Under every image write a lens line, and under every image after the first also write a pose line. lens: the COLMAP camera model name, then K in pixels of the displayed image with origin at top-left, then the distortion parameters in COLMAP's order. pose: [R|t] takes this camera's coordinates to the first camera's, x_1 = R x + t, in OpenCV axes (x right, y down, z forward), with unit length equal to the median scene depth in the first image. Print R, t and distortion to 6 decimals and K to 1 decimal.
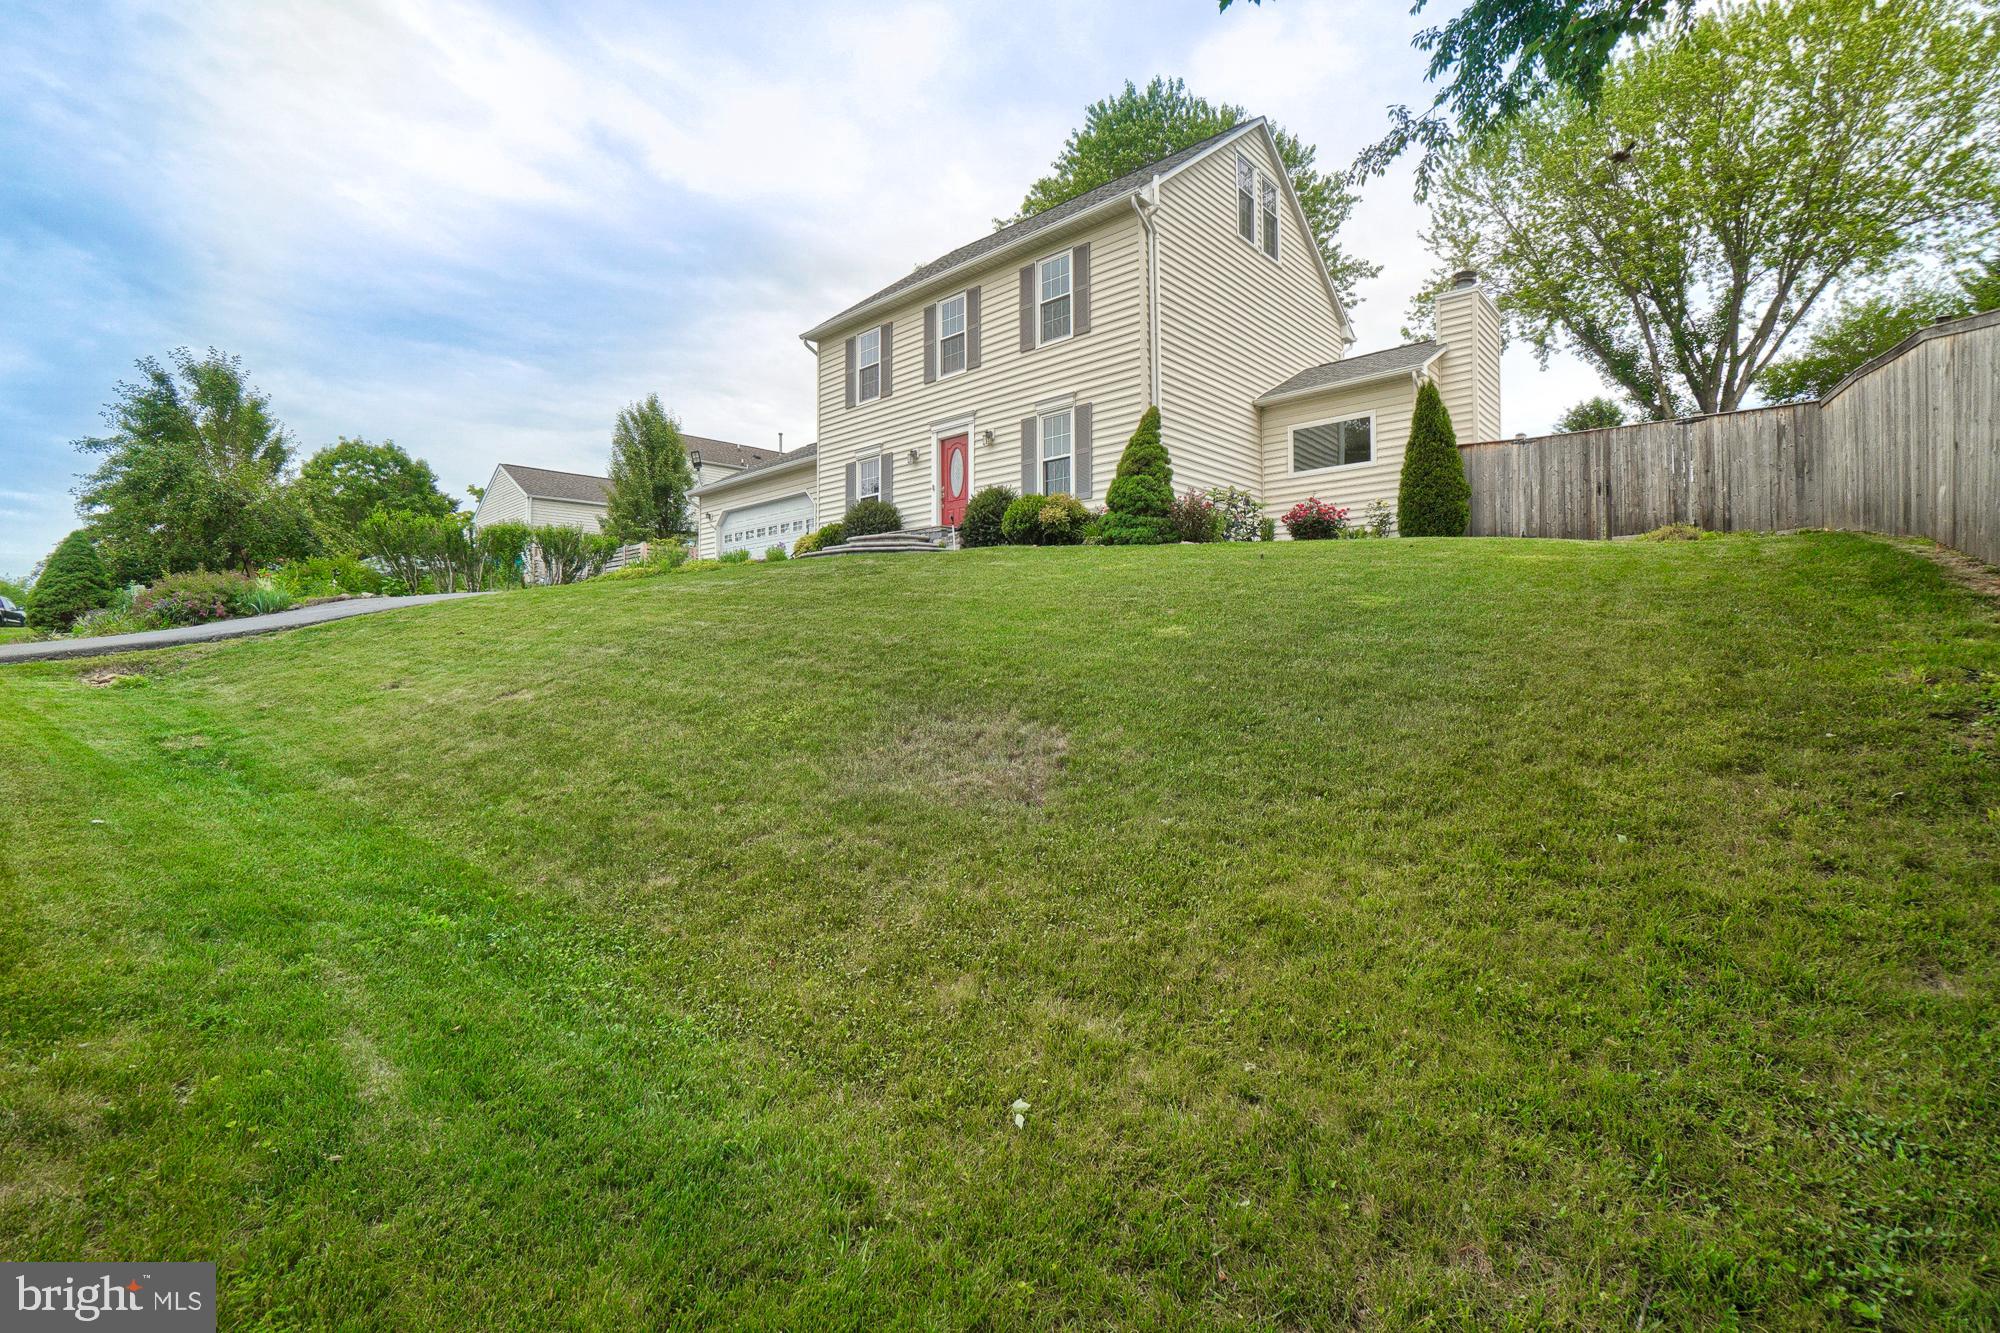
lens RADIAL K [[879.3, 0, 999.9], [0, 879.3, 661.8], [0, 0, 1]] dist [-0.068766, 0.024740]
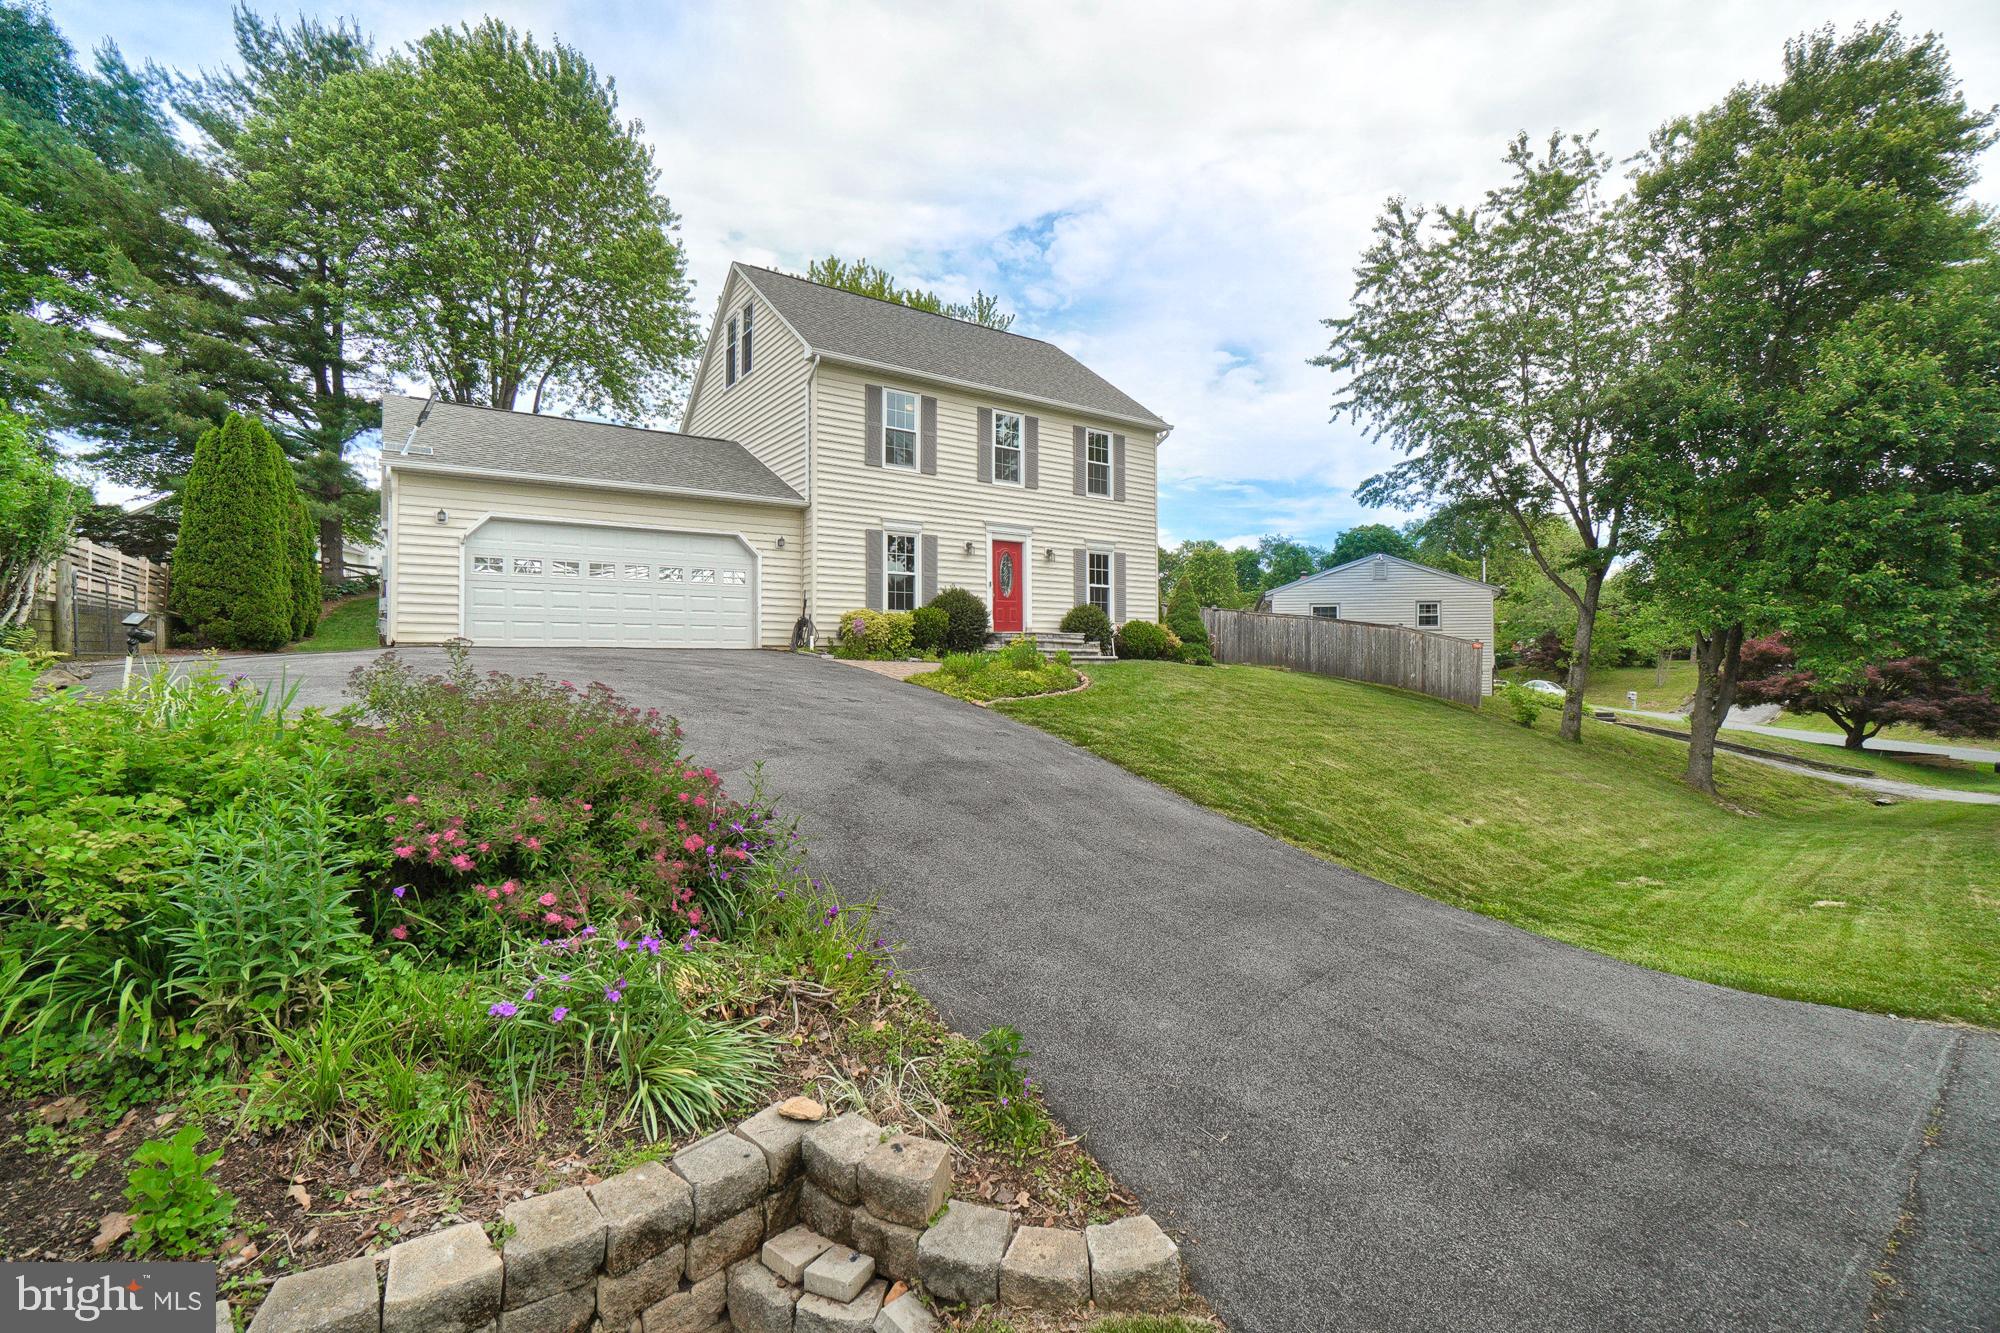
lens RADIAL K [[879.3, 0, 999.9], [0, 879.3, 661.8], [0, 0, 1]] dist [-0.068766, 0.024740]
pose [[0.192294, -0.001081, 0.981337, -1.155181], [0.005718, 0.999984, -0.000019, -0.109988], [-0.981321, 0.005615, 0.192297, 0.818098]]
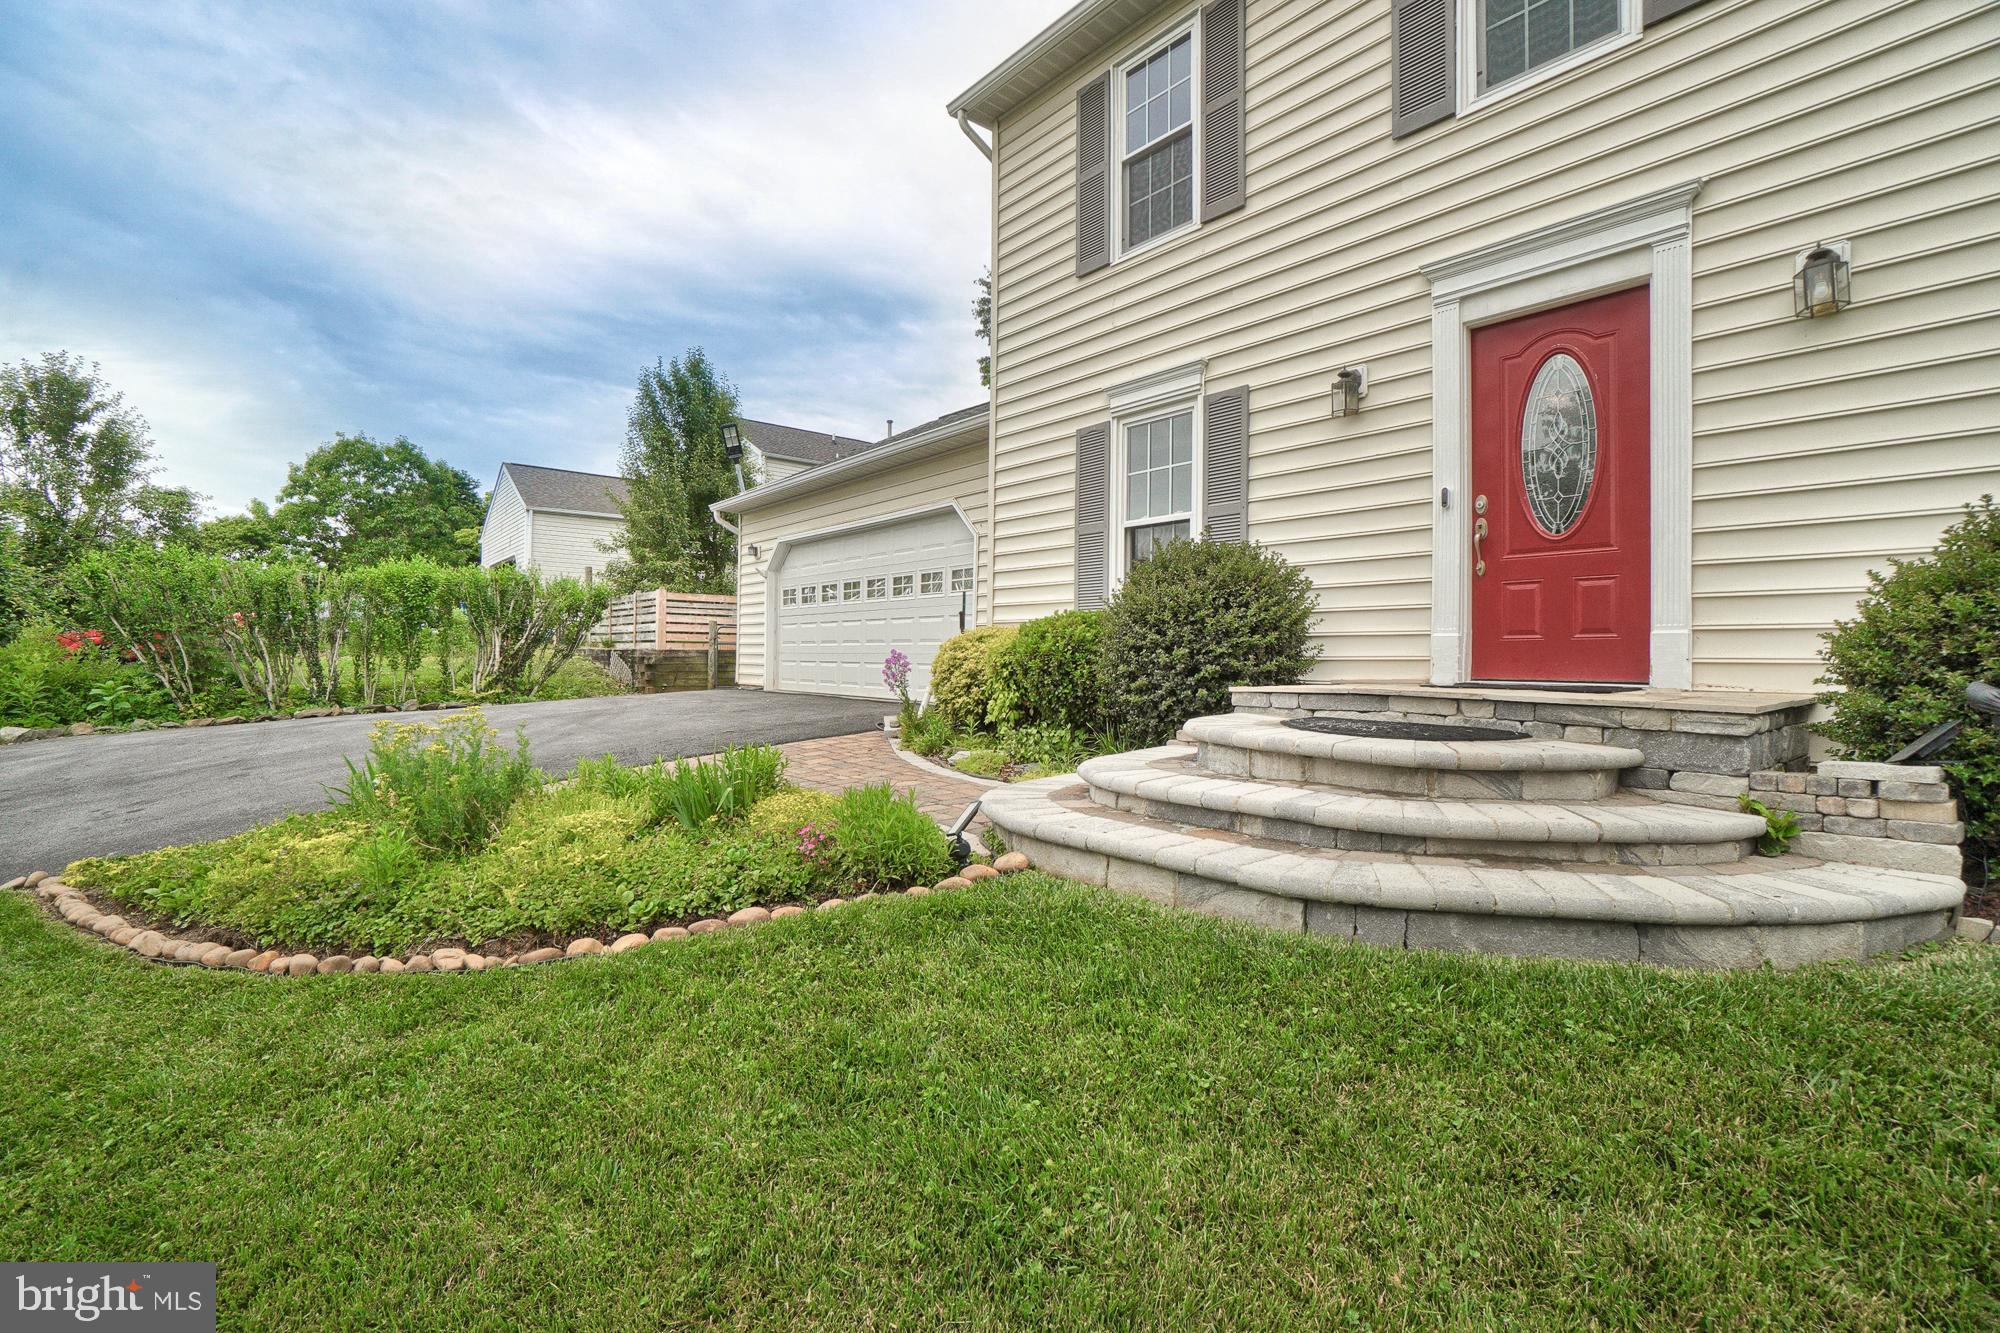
lens RADIAL K [[879.3, 0, 999.9], [0, 879.3, 661.8], [0, 0, 1]] dist [-0.068766, 0.024740]
pose [[0.993152, 0.014610, -0.115915, -0.191112], [-0.015128, 0.999879, -0.003583, -0.150332], [0.115849, 0.005312, 0.993253, 0.743390]]
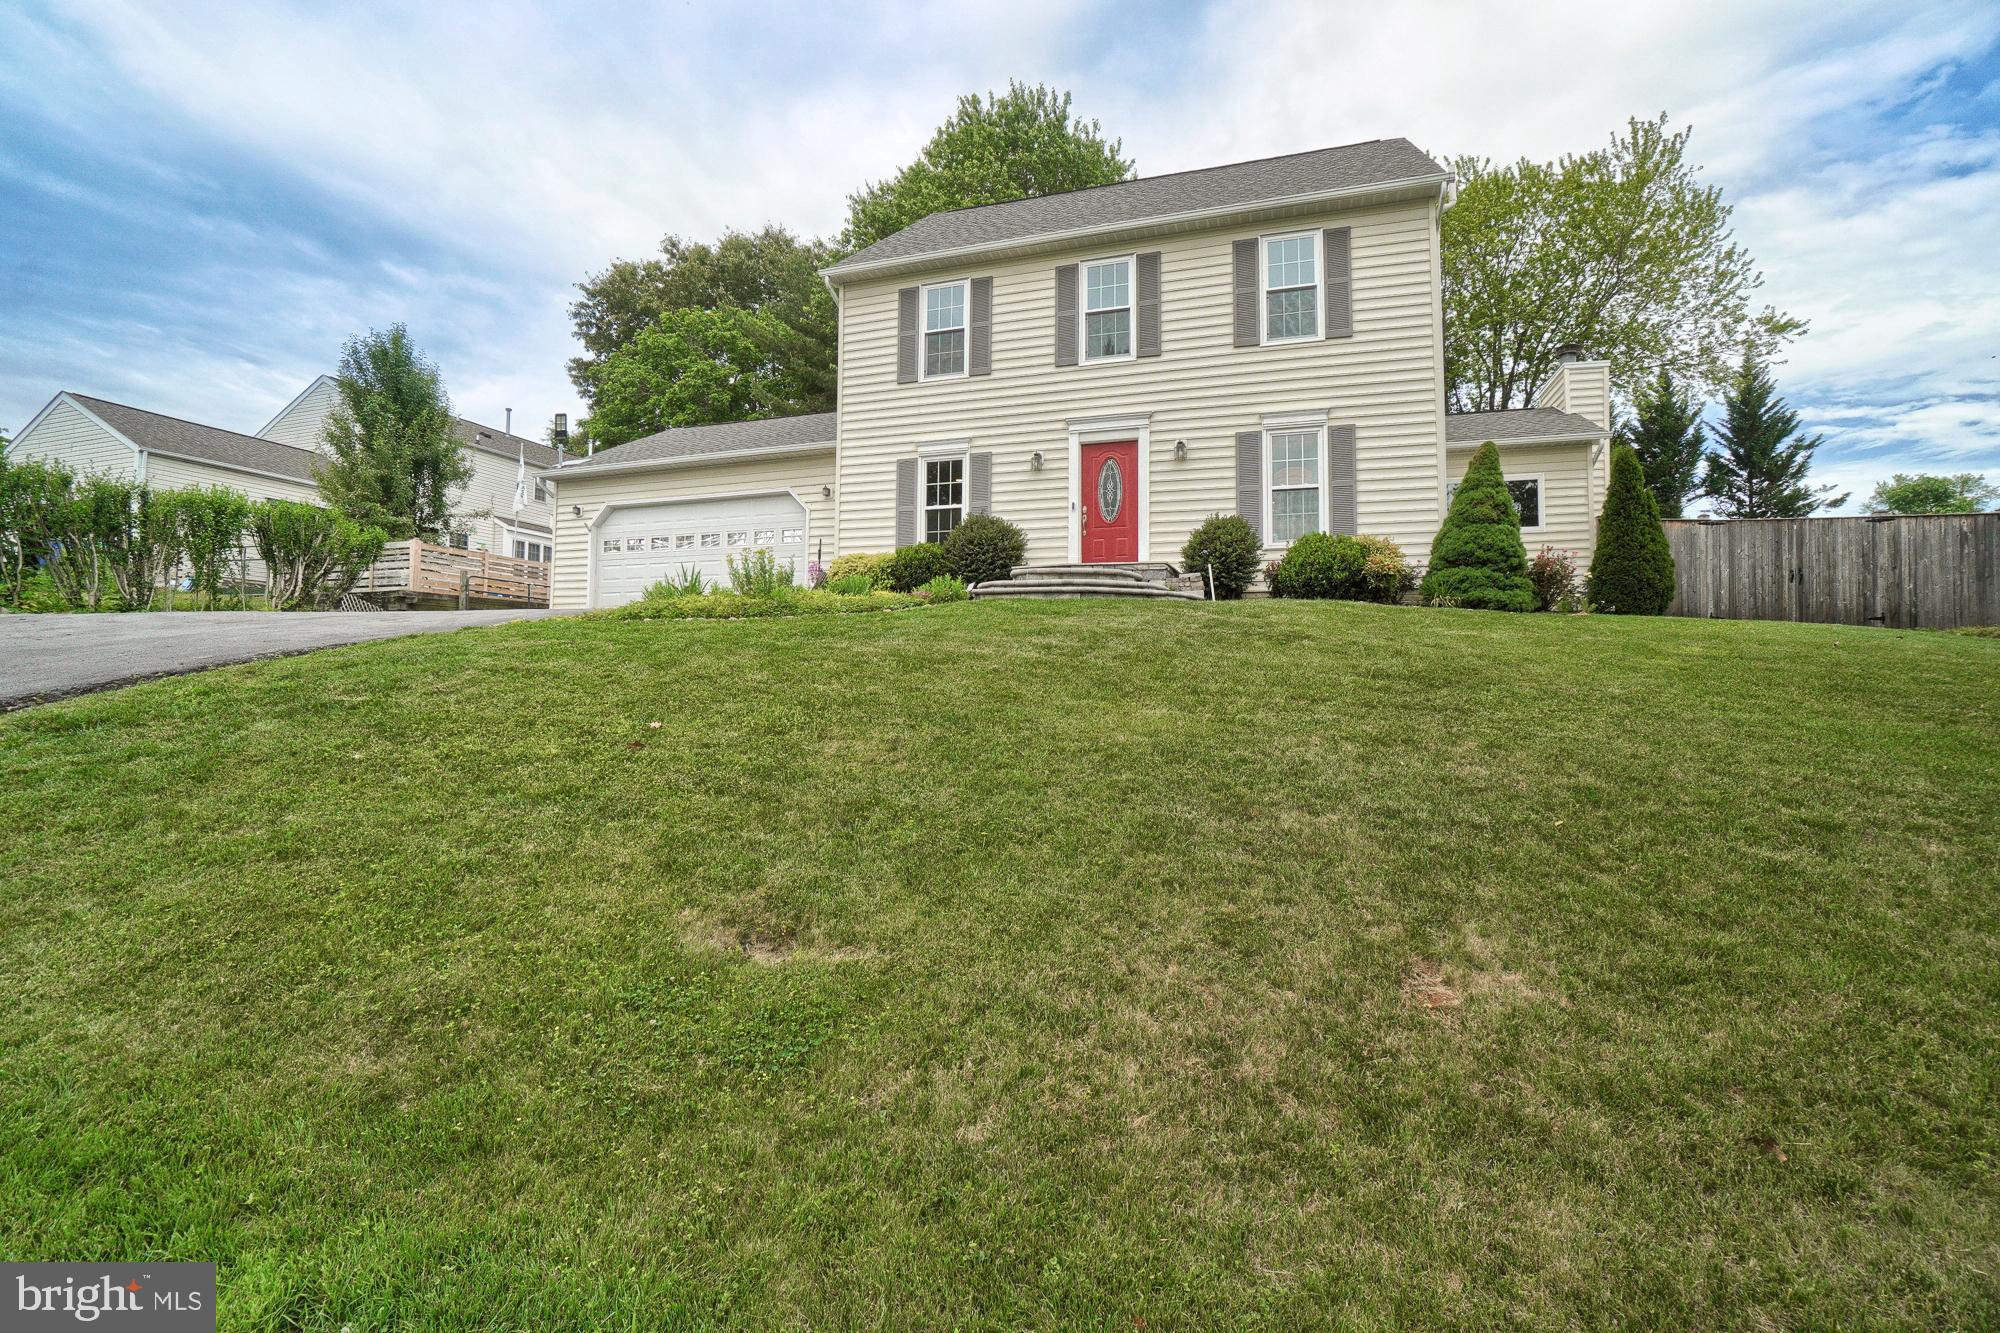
lens RADIAL K [[869.1, 0, 1007.8], [0, 869.1, 651.7], [0, 0, 1]] dist [-0.069579, 0.025084]
pose [[0.906976, 0.027108, 0.420308, -0.448448], [-0.008957, 0.998942, -0.045099, -0.044620], [-0.421086, 0.037140, 0.906260, 0.379701]]
